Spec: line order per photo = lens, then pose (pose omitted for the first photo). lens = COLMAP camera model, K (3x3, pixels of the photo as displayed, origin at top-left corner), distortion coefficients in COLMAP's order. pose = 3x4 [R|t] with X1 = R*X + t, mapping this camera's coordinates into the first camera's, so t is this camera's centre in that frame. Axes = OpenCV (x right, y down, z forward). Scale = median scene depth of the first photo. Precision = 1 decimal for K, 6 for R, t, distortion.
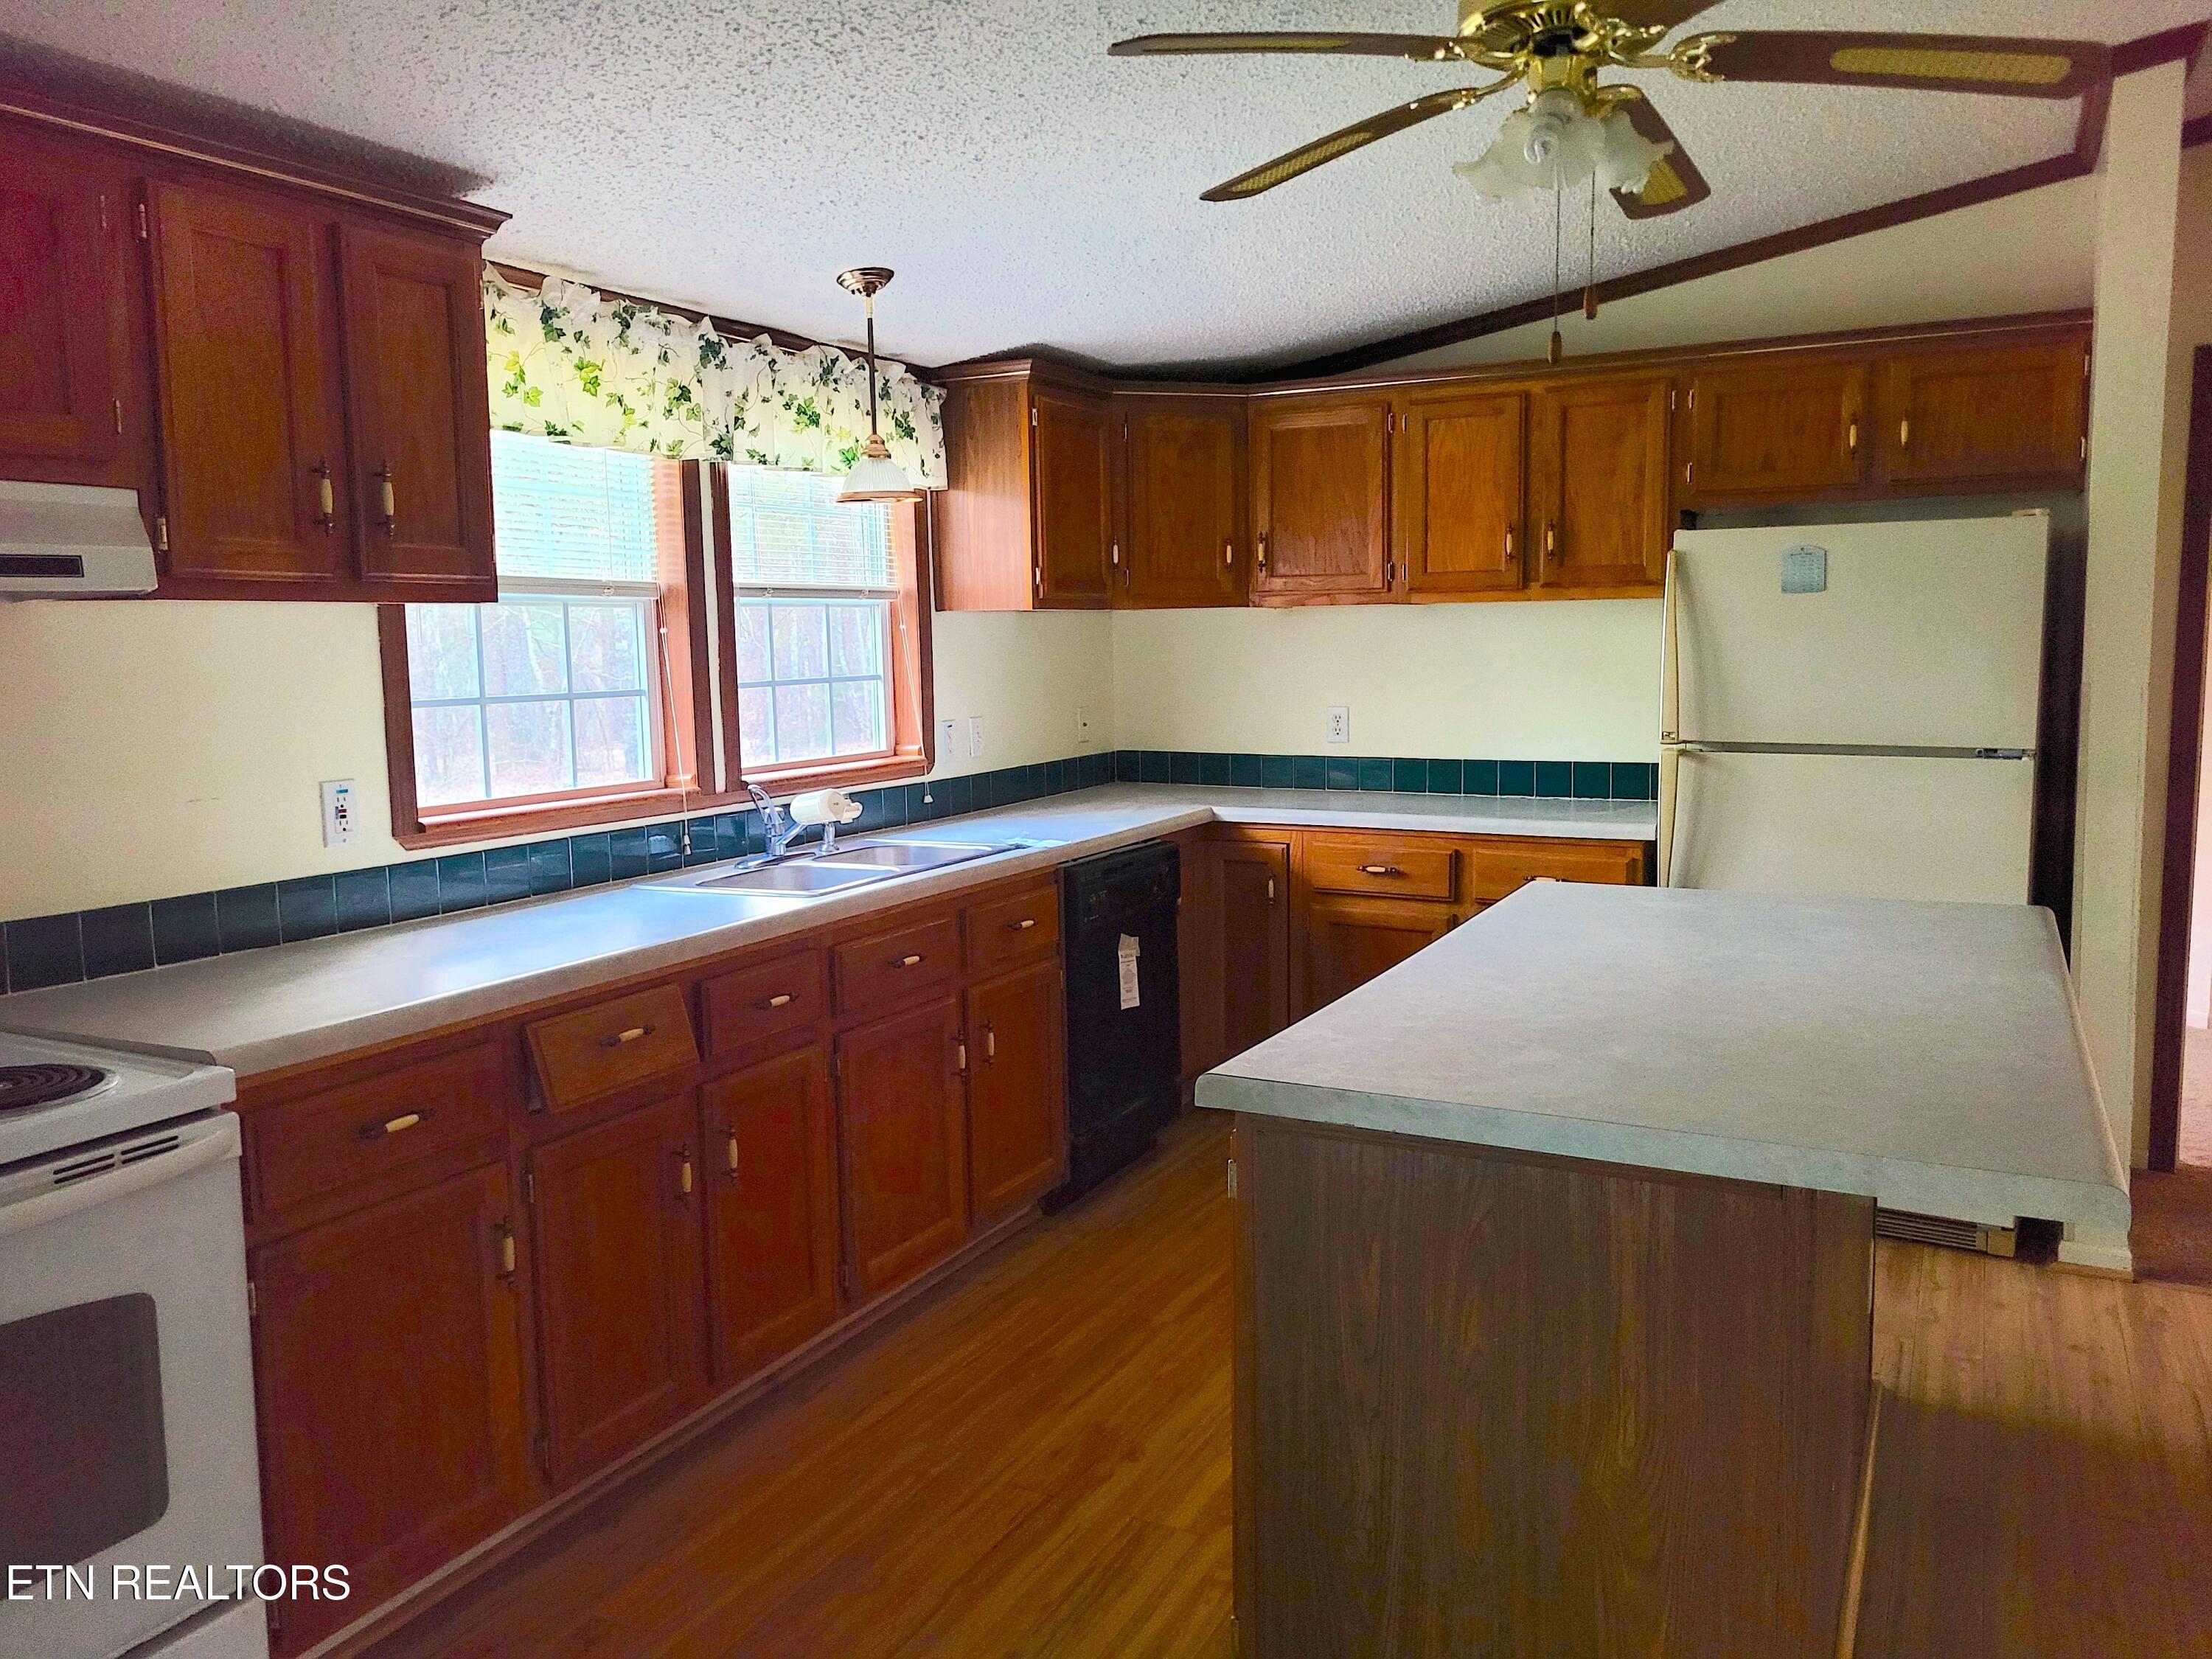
lens RADIAL K [[1654.4, 0, 1112.6], [0, 1654.4, 807.8], [0, 0, 1]] dist [0.071718, -0.057148]
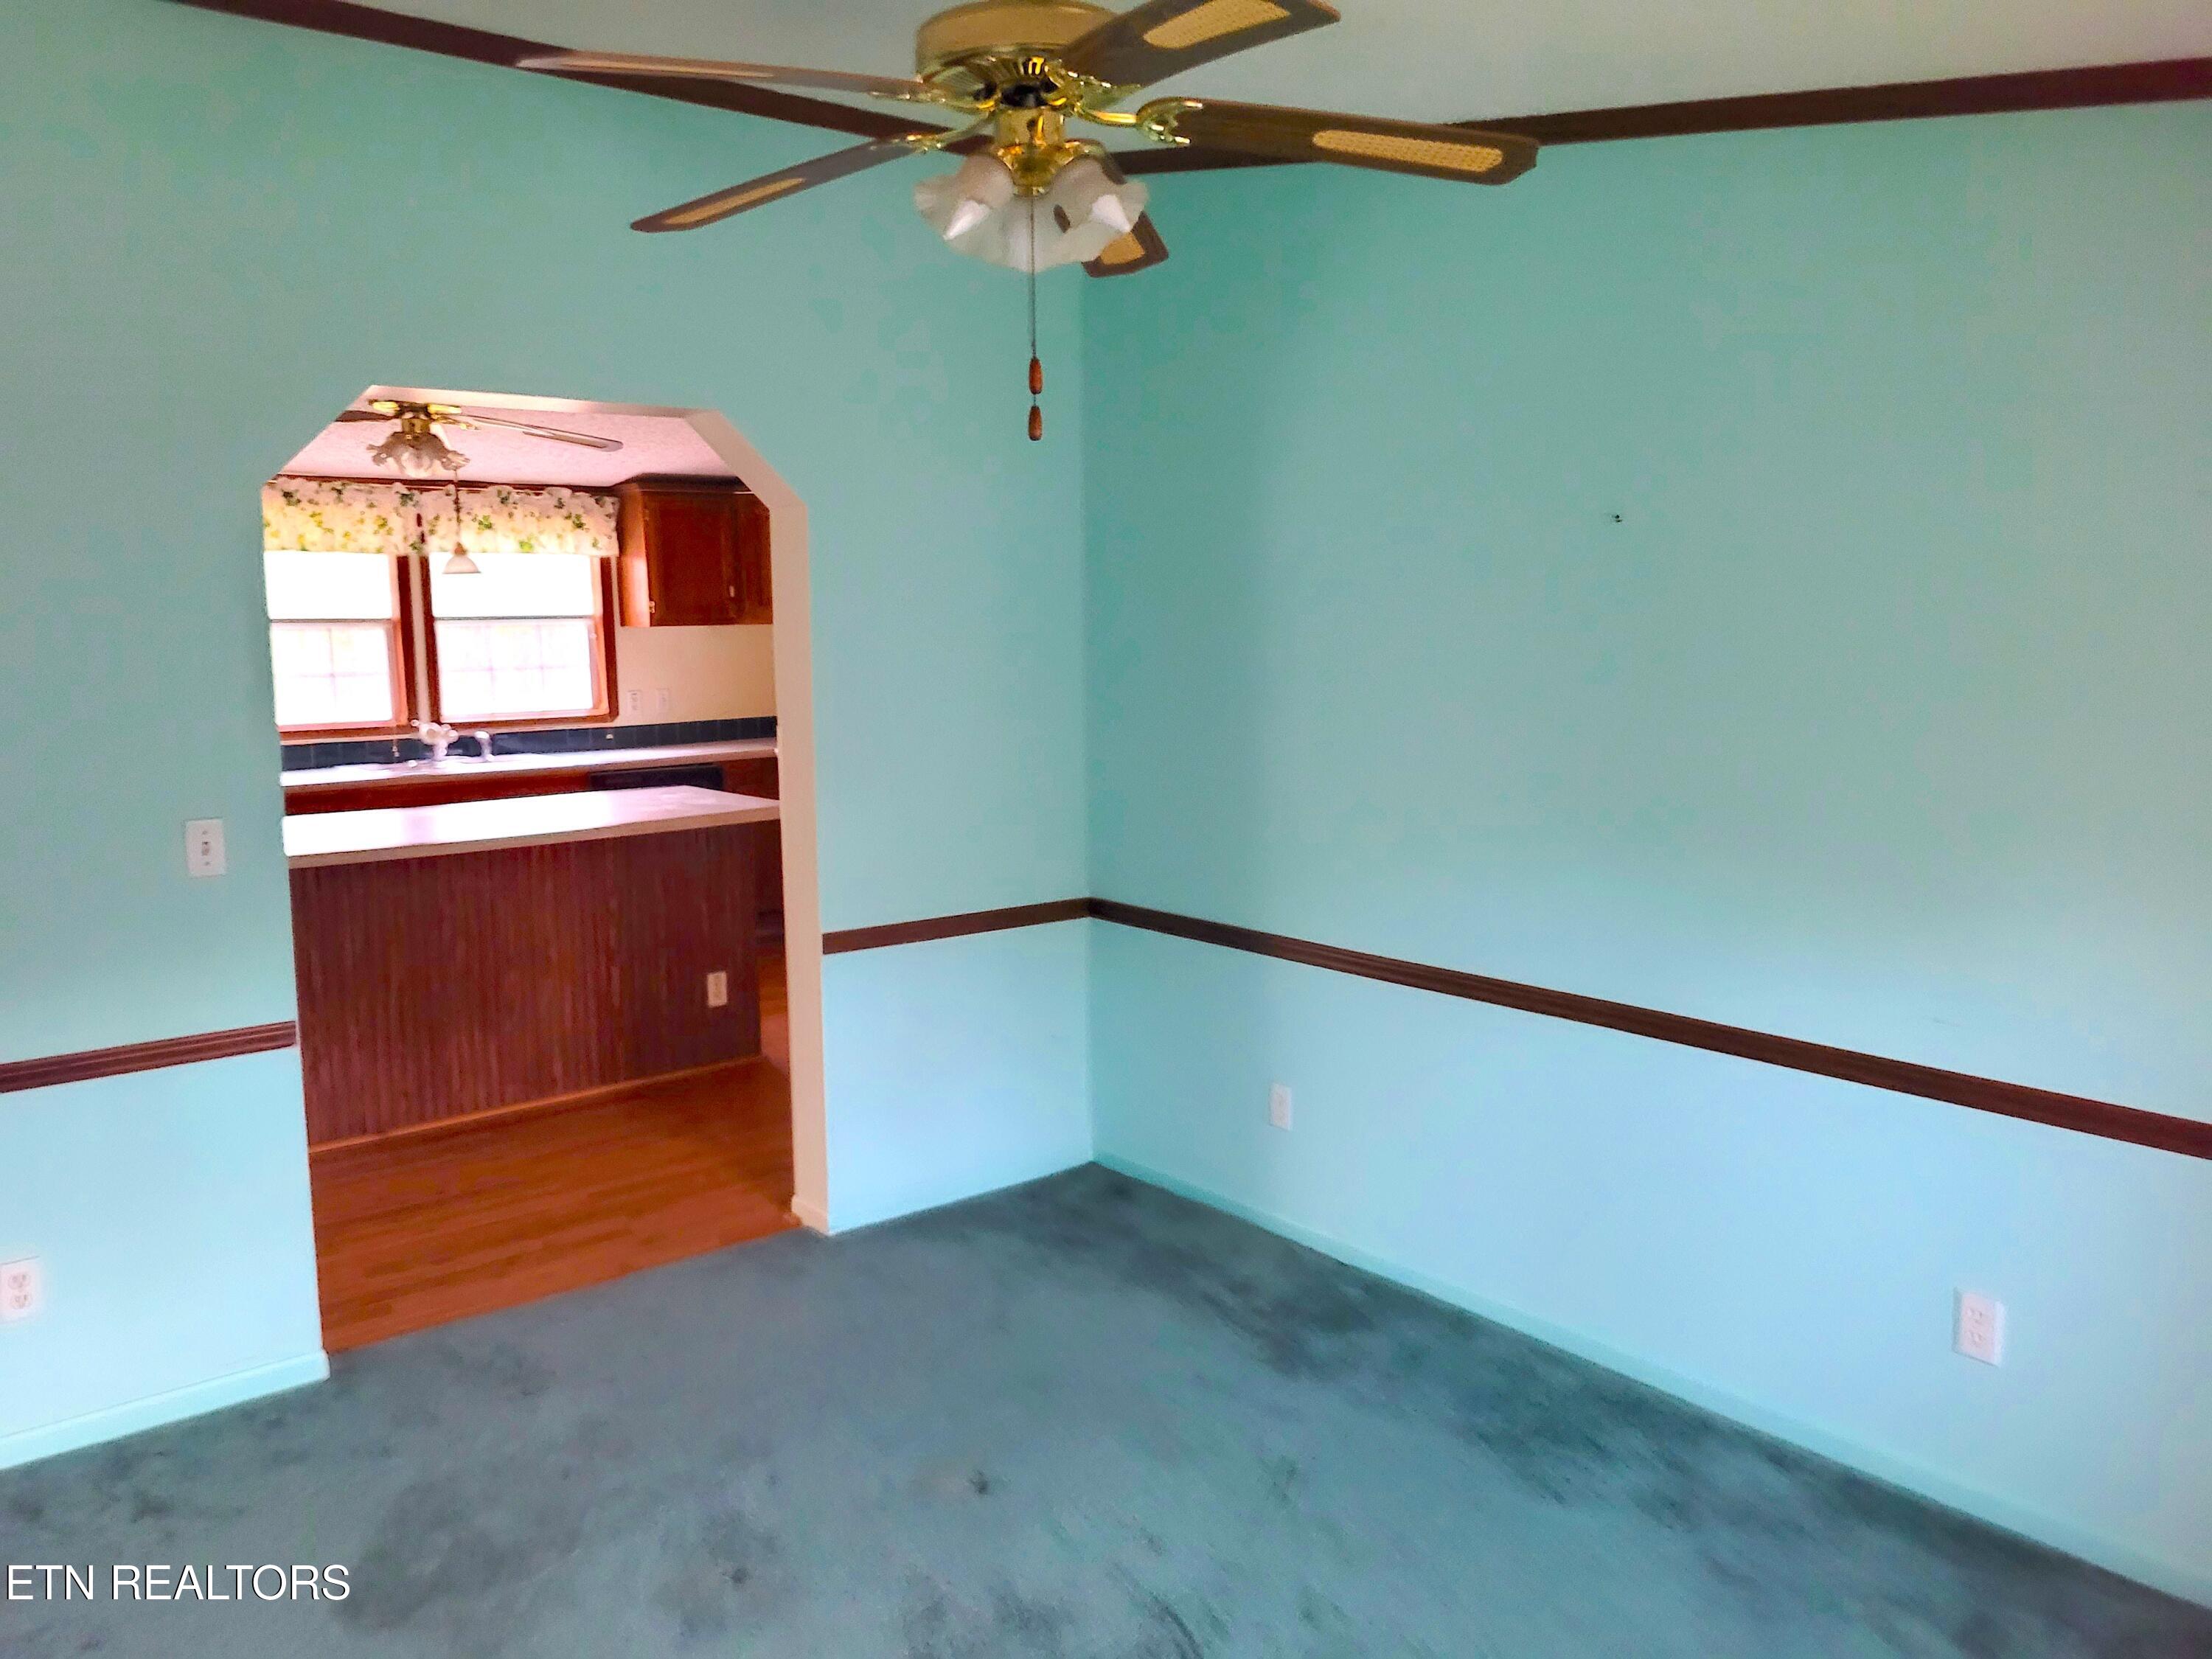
lens RADIAL K [[1683.1, 0, 1109.6], [0, 1683.1, 804.3], [0, 0, 1]] dist [0.030611, -0.001377]
pose [[0.917705, 0.051991, -0.393847, 1.262675], [-0.044607, 0.998615, 0.027887, -0.008263], [0.394751, -0.008024, 0.918753, -0.478567]]
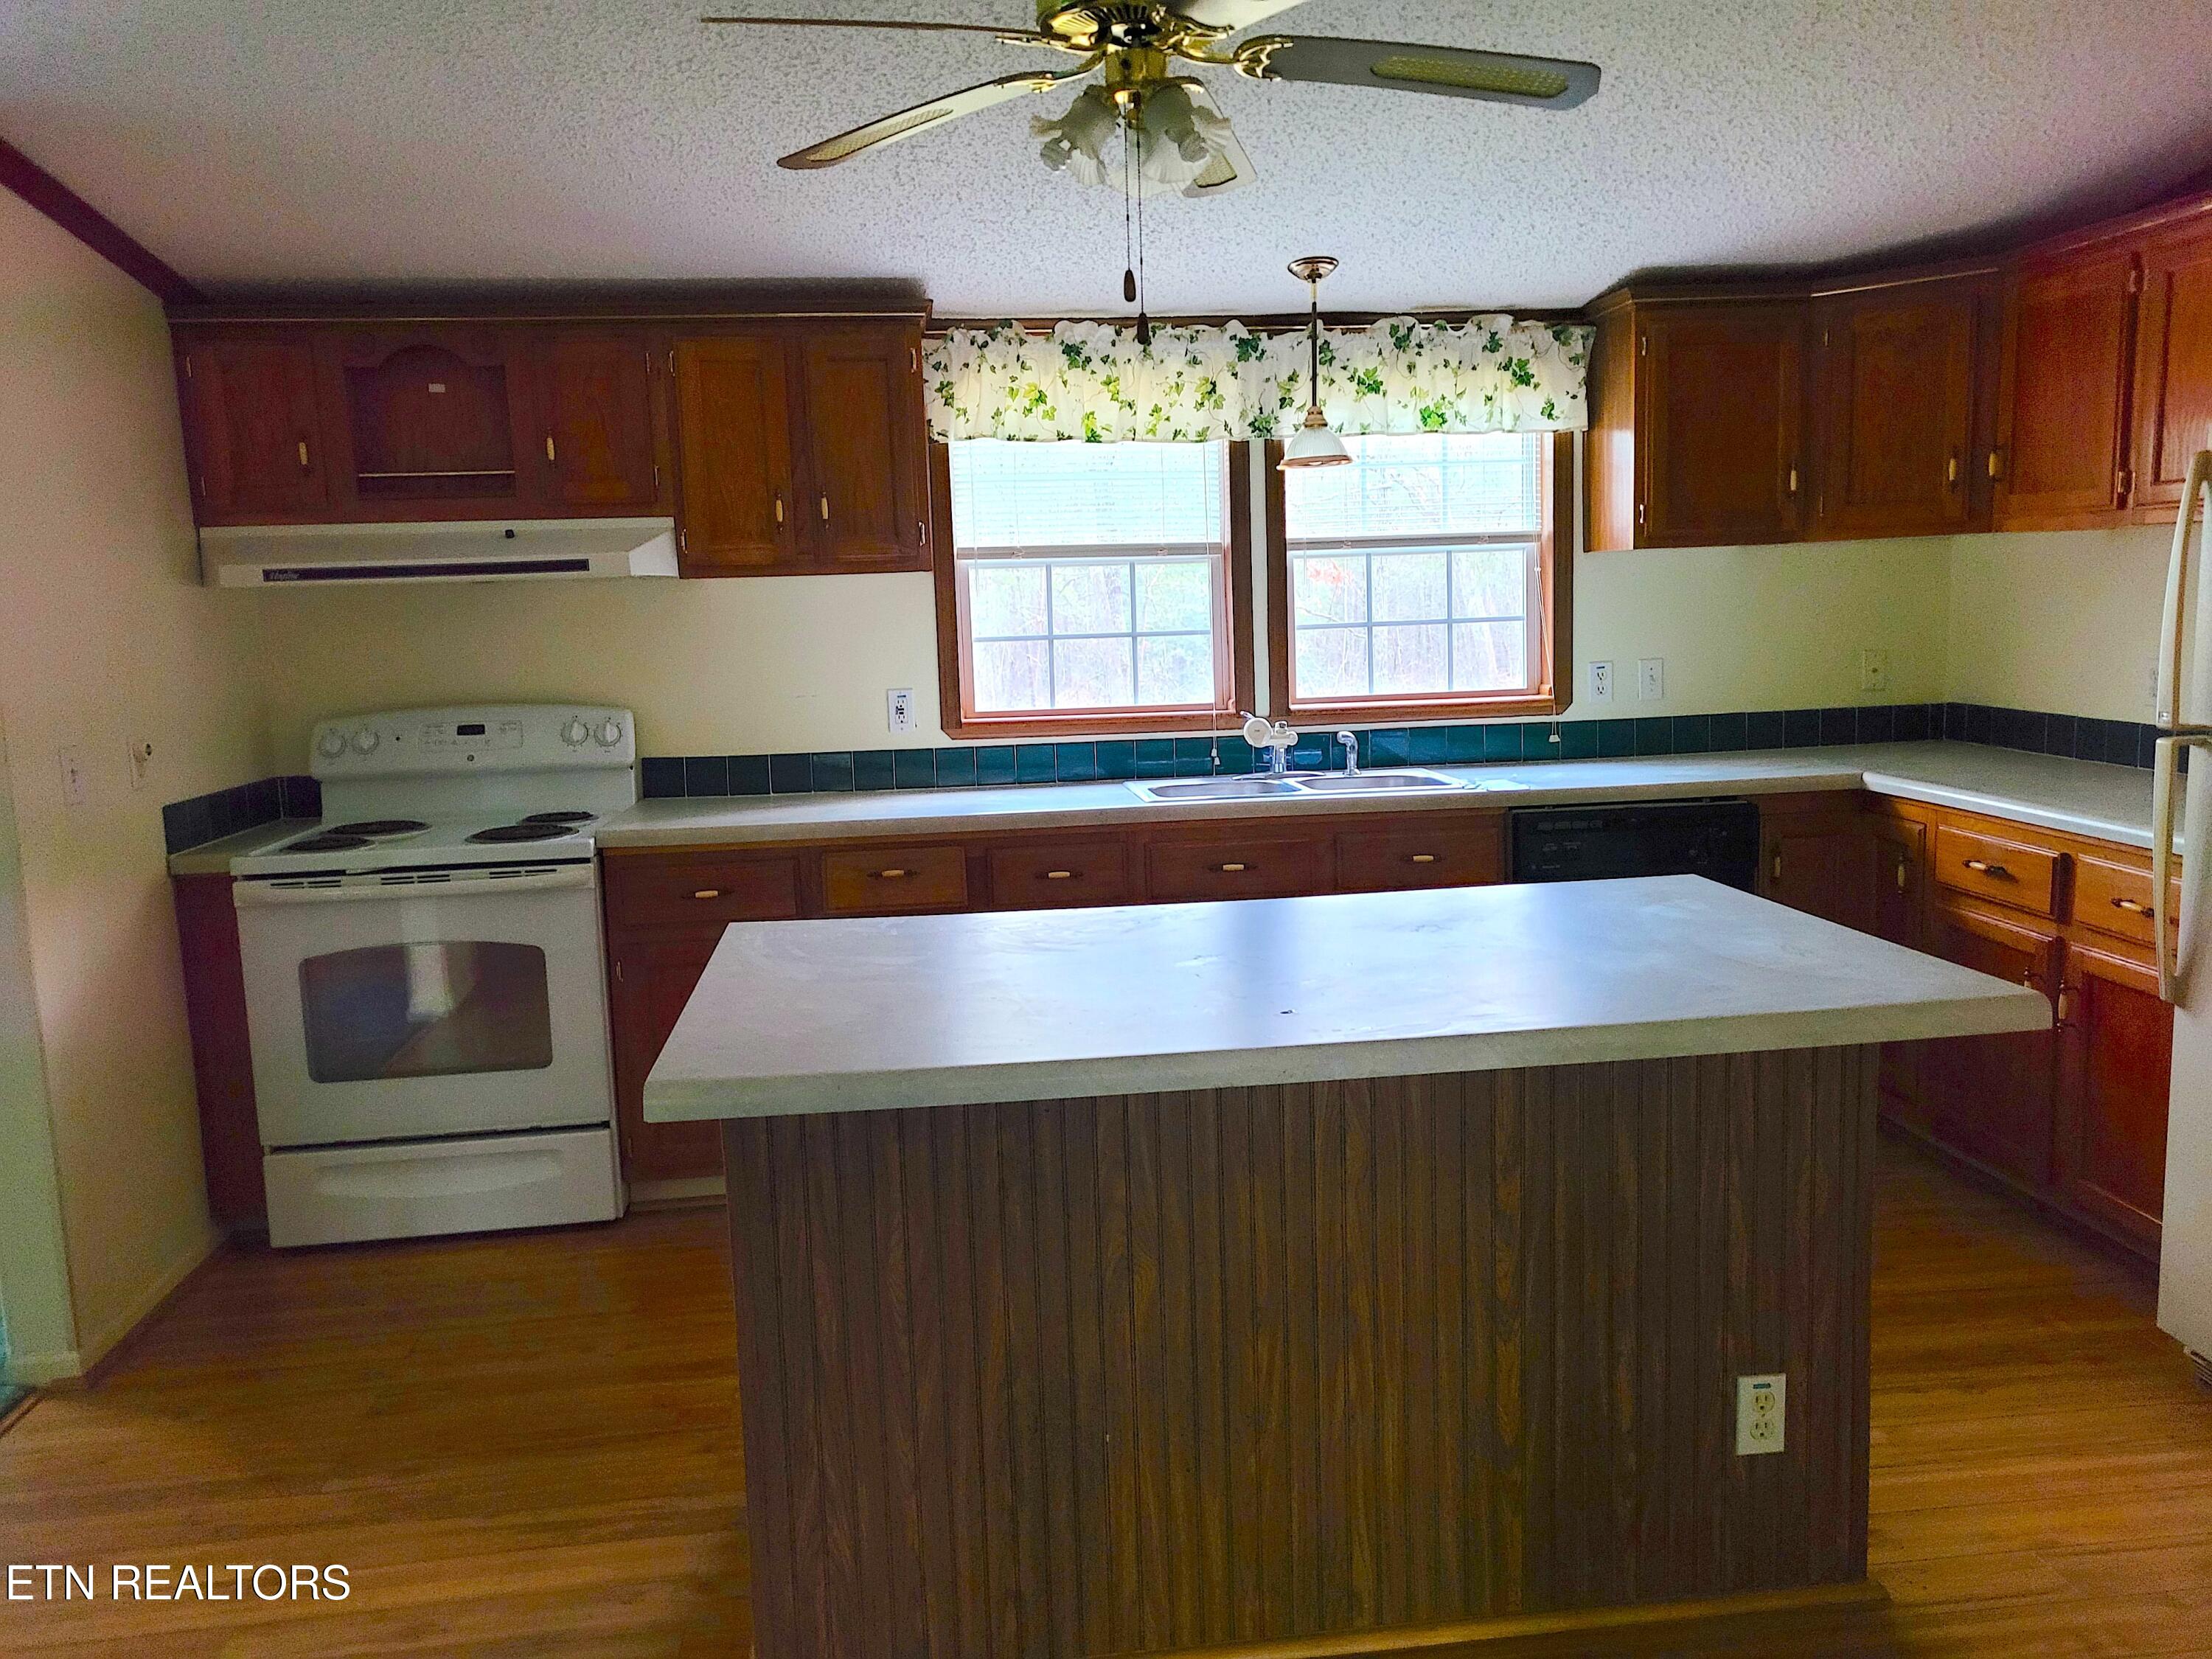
lens RADIAL K [[1650.4, 0, 1113.8], [0, 1650.4, 818.9], [0, 0, 1]] dist [0.077277, -0.061987]
pose [[0.564366, 0.112155, -0.817871, 0.691752], [-0.065021, 0.993689, 0.091398, -0.038215], [0.822960, 0.001596, 0.568097, 0.234839]]
